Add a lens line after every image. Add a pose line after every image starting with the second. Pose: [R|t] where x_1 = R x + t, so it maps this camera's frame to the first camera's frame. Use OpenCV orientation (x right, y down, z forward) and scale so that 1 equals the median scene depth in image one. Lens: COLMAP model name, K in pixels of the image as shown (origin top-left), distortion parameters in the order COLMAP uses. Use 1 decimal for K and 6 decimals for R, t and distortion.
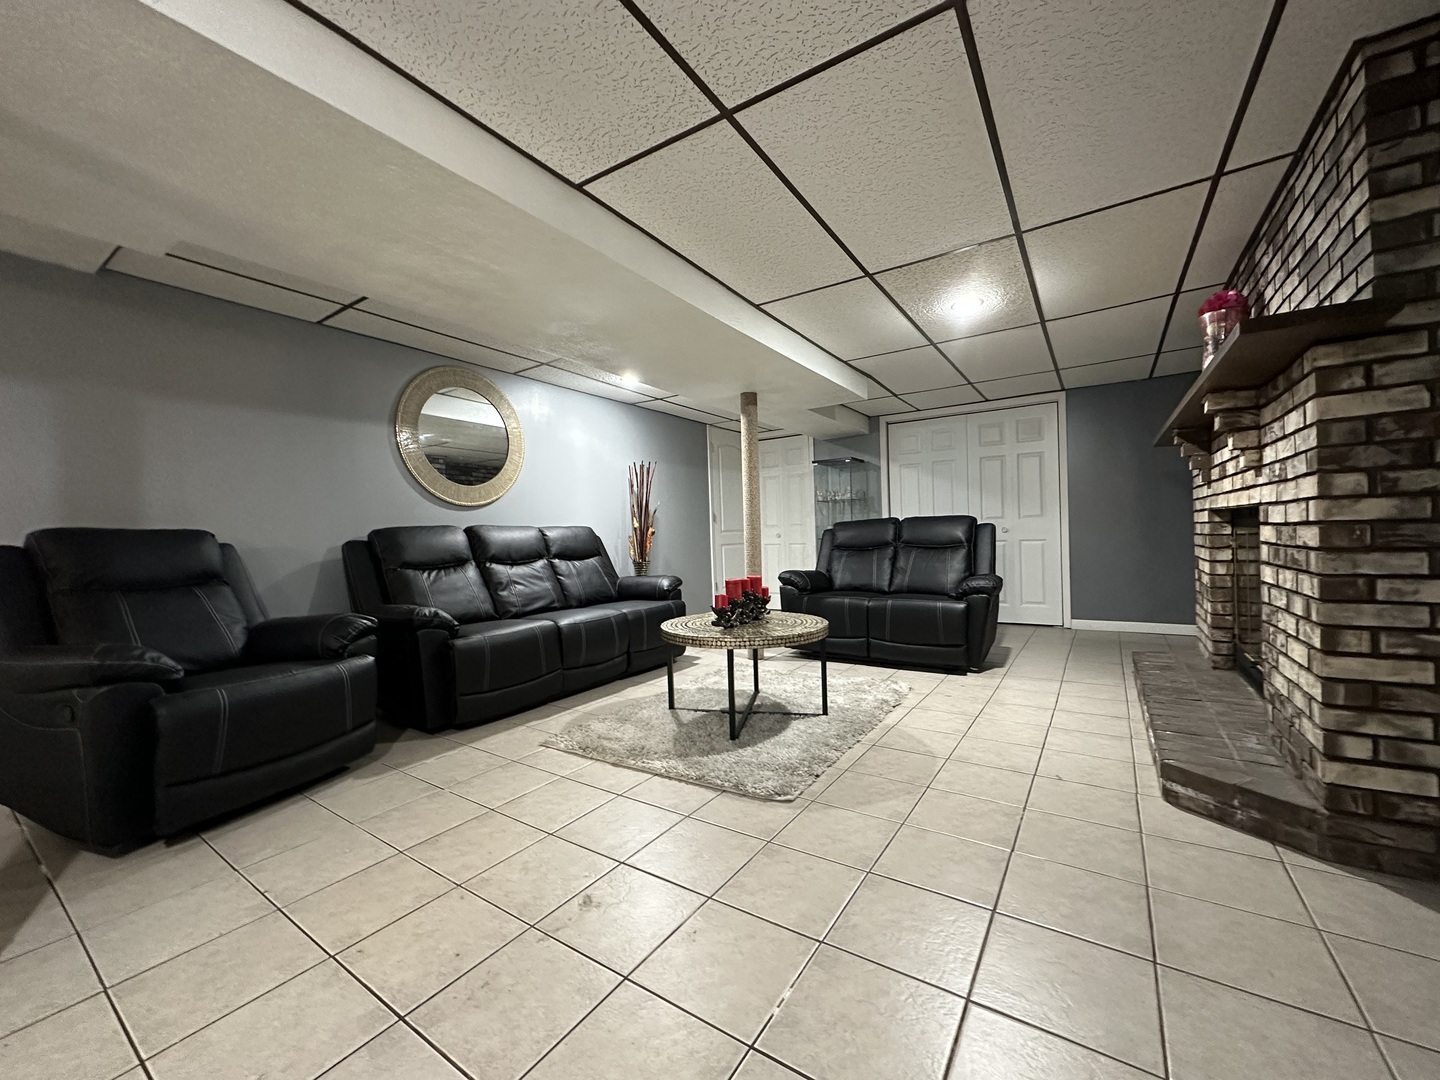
lens RADIAL K [[571.8, 0, 717.1], [0, 571.8, 538.3], [0, 0, 1]] dist [-0.000492, -0.000071]
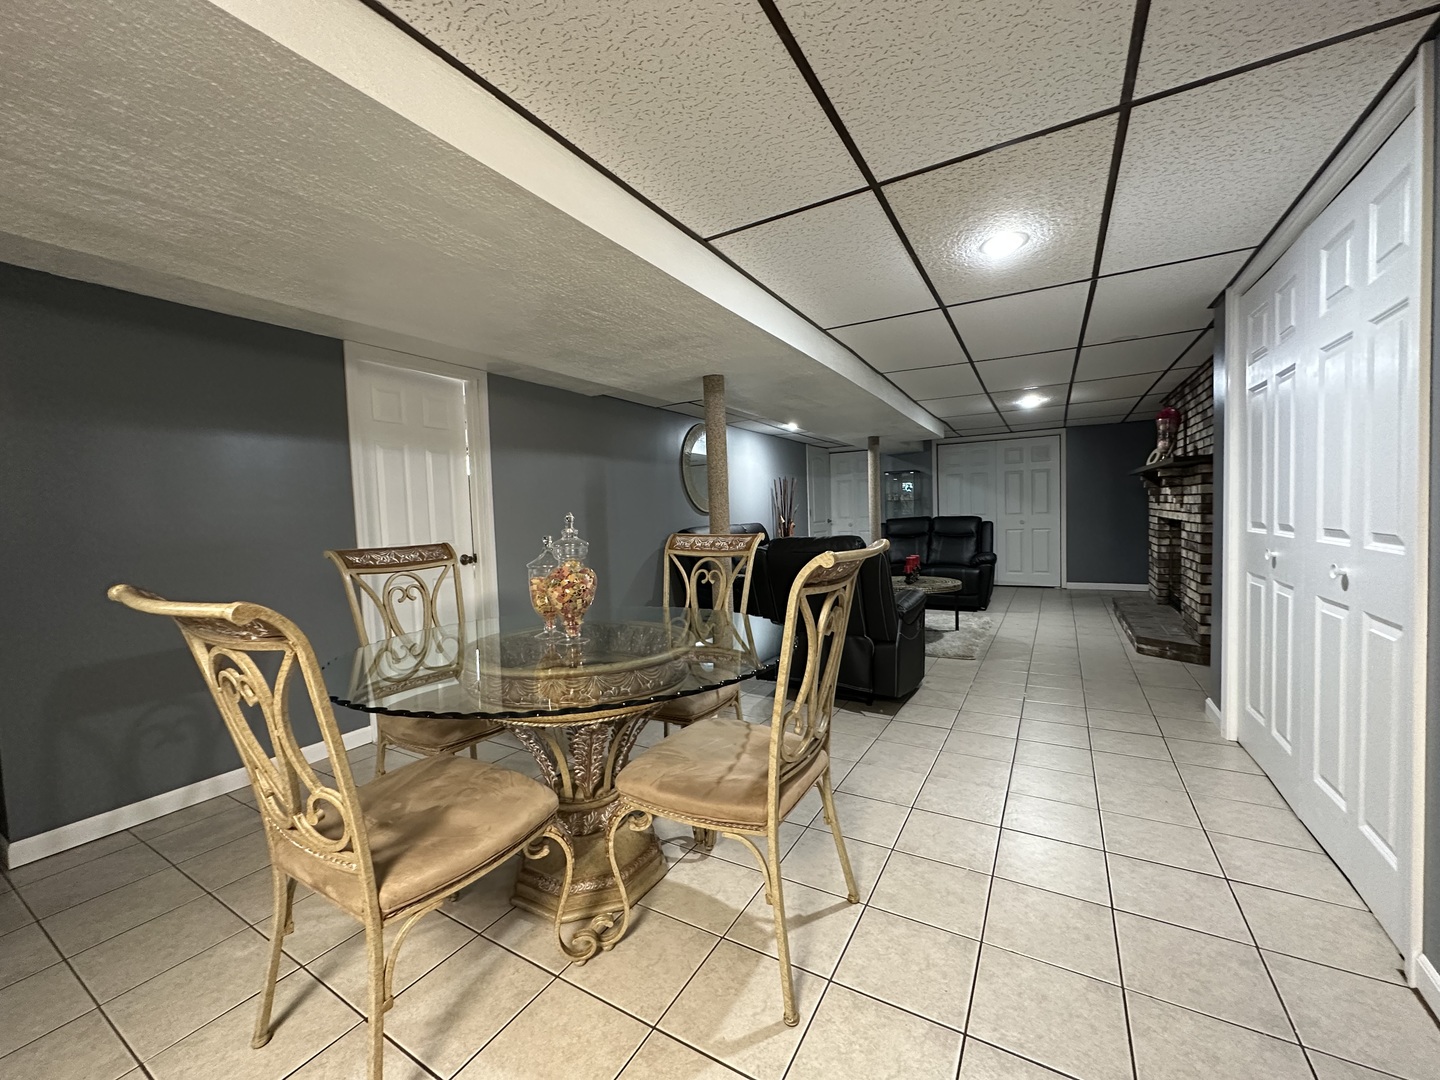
lens RADIAL K [[571.8, 0, 718.4], [0, 571.8, 541.2], [0, 0, 1]] dist [-0.000492, -0.000071]
pose [[0.998062, -0.008256, 0.061680, -0.657155], [0.005686, 0.999113, 0.041731, -0.057815], [-0.061970, -0.041299, 0.997223, -0.739961]]
